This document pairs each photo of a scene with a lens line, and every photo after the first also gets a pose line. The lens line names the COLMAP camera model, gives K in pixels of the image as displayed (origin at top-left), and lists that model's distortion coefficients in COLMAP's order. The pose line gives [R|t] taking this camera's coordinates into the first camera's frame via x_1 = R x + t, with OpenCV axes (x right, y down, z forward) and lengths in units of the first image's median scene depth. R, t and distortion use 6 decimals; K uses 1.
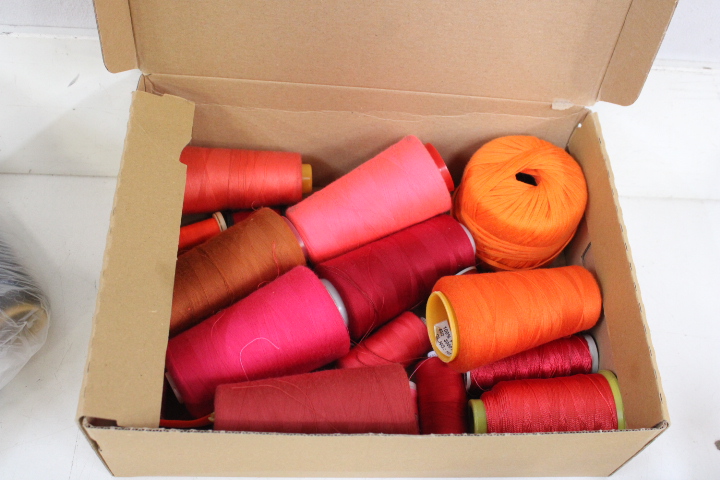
lens RADIAL K [[839.5, 0, 360.0], [0, 839.5, 240.0], [0, 0, 1]] dist [-0.046760, 0.019748]
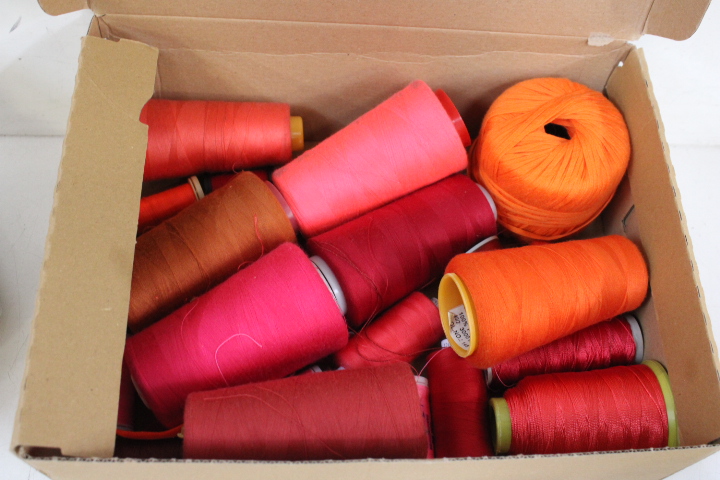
lens RADIAL K [[839.5, 0, 360.0], [0, 839.5, 240.0], [0, 0, 1]] dist [-0.046760, 0.019748]
pose [[0.999515, -0.018281, -0.025196, 0.022173], [0.020365, 0.996165, 0.085094, -0.041396], [0.023544, -0.085566, 0.996054, 0.162644]]
